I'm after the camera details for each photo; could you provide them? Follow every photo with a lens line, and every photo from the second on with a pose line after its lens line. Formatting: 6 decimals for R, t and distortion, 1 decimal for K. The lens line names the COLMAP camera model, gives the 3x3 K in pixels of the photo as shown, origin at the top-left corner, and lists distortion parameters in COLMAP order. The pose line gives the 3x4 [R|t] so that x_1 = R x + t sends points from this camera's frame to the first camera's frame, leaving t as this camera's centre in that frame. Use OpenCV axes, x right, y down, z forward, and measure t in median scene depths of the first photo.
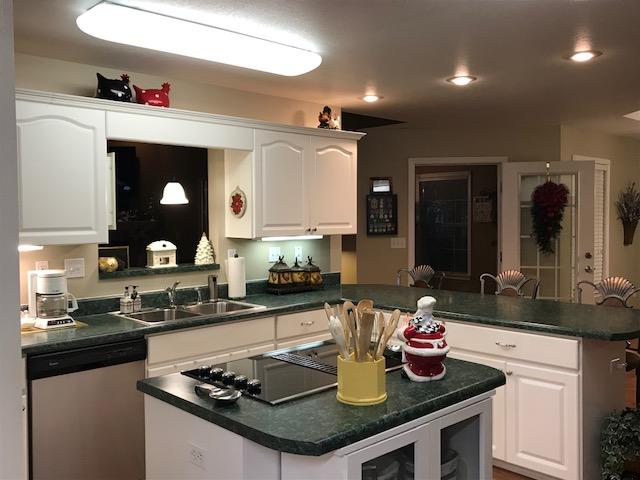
lens RADIAL K [[605.0, 0, 322.4], [0, 605.0, 241.4], [0, 0, 1]] dist [0.048199, 0.000000]
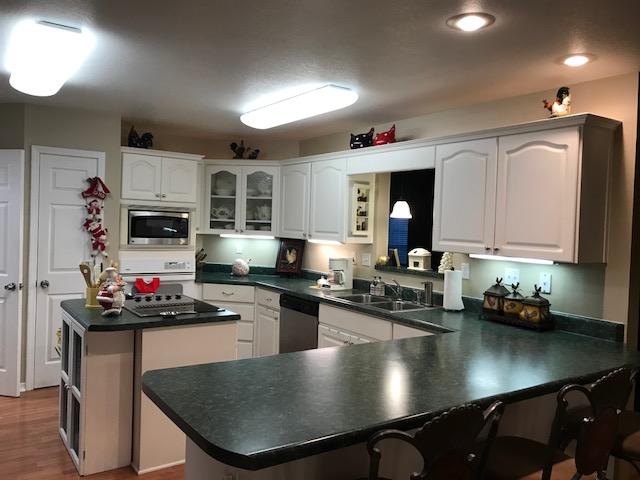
lens RADIAL K [[532.6, 0, 323.4], [0, 532.6, 239.9], [0, 0, 1]] dist [0.050657, -0.047207]
pose [[-0.166224, 0.034885, -0.985471, 1.113428], [-0.076635, 0.995894, 0.048180, -0.074053], [0.983106, 0.083531, -0.162868, 1.317902]]
